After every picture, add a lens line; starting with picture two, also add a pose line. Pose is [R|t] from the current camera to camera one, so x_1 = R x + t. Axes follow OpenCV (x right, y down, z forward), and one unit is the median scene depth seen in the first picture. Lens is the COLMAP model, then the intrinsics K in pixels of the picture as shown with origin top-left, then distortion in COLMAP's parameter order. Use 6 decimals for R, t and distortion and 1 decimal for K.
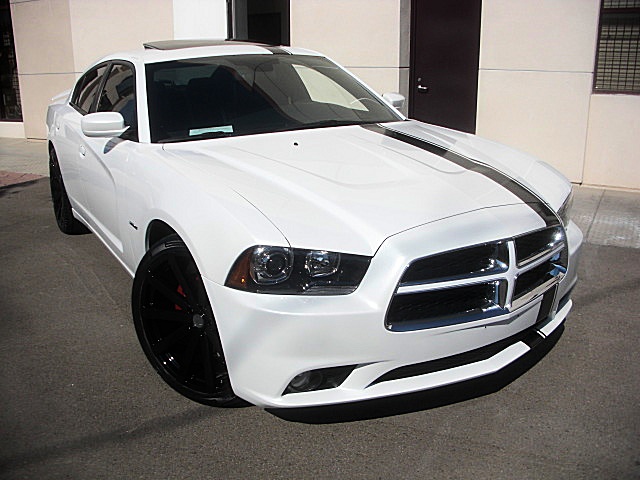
lens RADIAL K [[590.4, 0, 311.5], [0, 590.4, 242.0], [0, 0, 1]] dist [-0.113995, 0.000000]
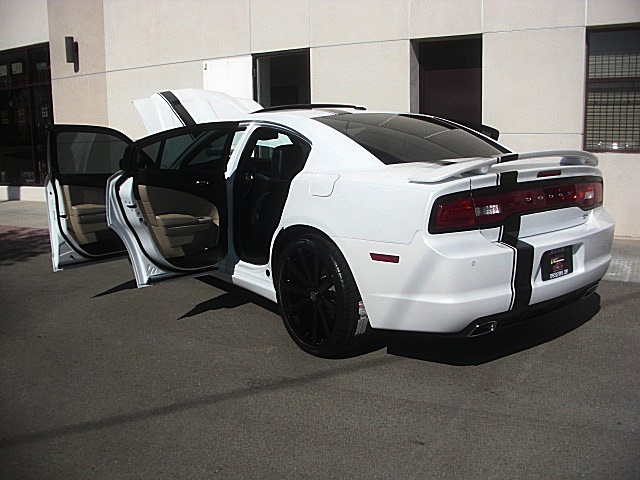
lens RADIAL K [[590.4, 0, 315.8], [0, 590.4, 236.3], [0, 0, 1]] dist [-0.113995, 0.000000]
pose [[0.999974, -0.006819, -0.002191, -0.086890], [0.006490, 0.992057, -0.125618, 0.112202], [0.003030, 0.125600, 0.992076, -0.280049]]
